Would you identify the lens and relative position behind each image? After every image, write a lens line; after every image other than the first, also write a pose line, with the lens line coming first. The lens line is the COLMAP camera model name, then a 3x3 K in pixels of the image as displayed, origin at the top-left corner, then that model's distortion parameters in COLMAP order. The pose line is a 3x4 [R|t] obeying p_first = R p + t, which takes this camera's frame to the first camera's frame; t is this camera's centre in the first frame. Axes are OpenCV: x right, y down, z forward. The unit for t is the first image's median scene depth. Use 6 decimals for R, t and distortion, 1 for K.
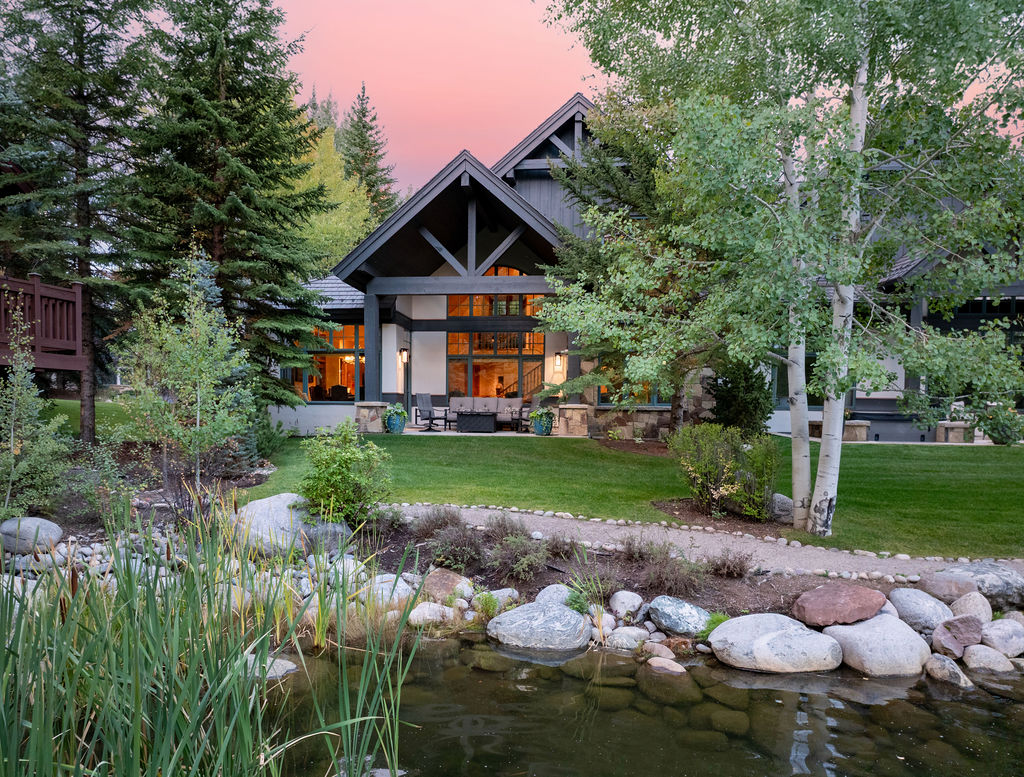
lens RADIAL K [[760.3, 0, 553.4], [0, 760.3, 463.5], [0, 0, 1]] dist [-0.042603, 0.000797]
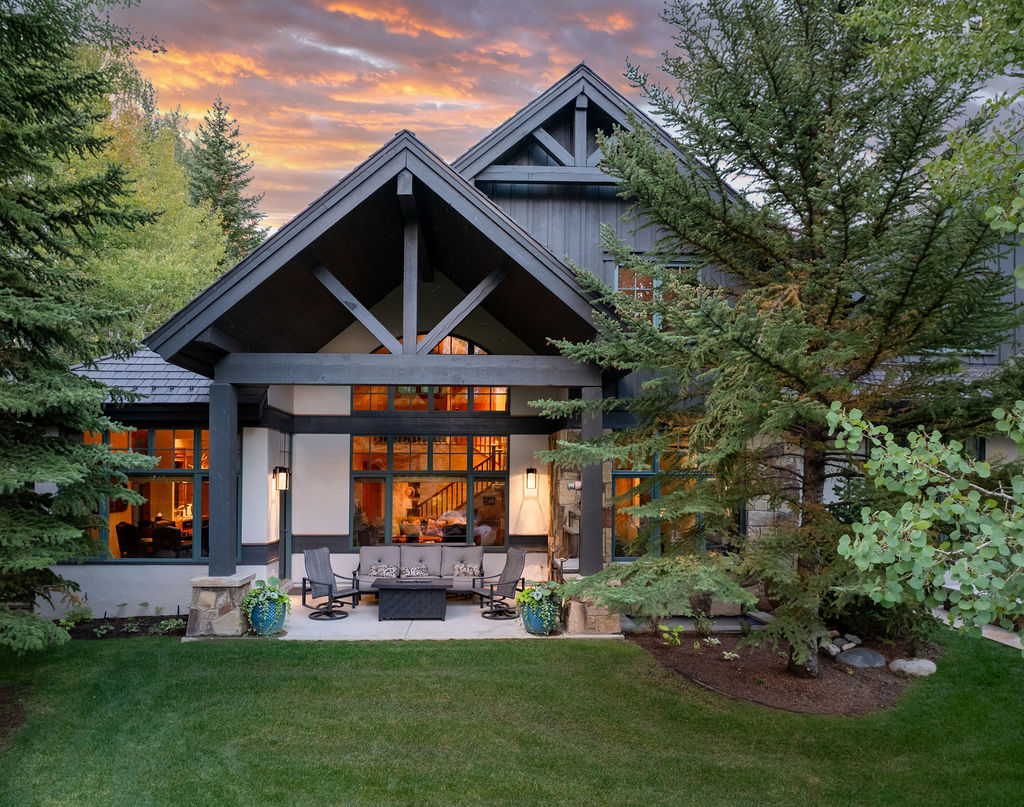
lens RADIAL K [[770.6, 0, 564.6], [0, 770.6, 448.4], [0, 0, 1]] dist [-0.041036, -0.003110]
pose [[0.984007, -0.008873, 0.177911, -0.096043], [0.025857, 0.995295, -0.093375, -0.119114], [-0.176245, 0.096482, 0.979606, 0.419413]]
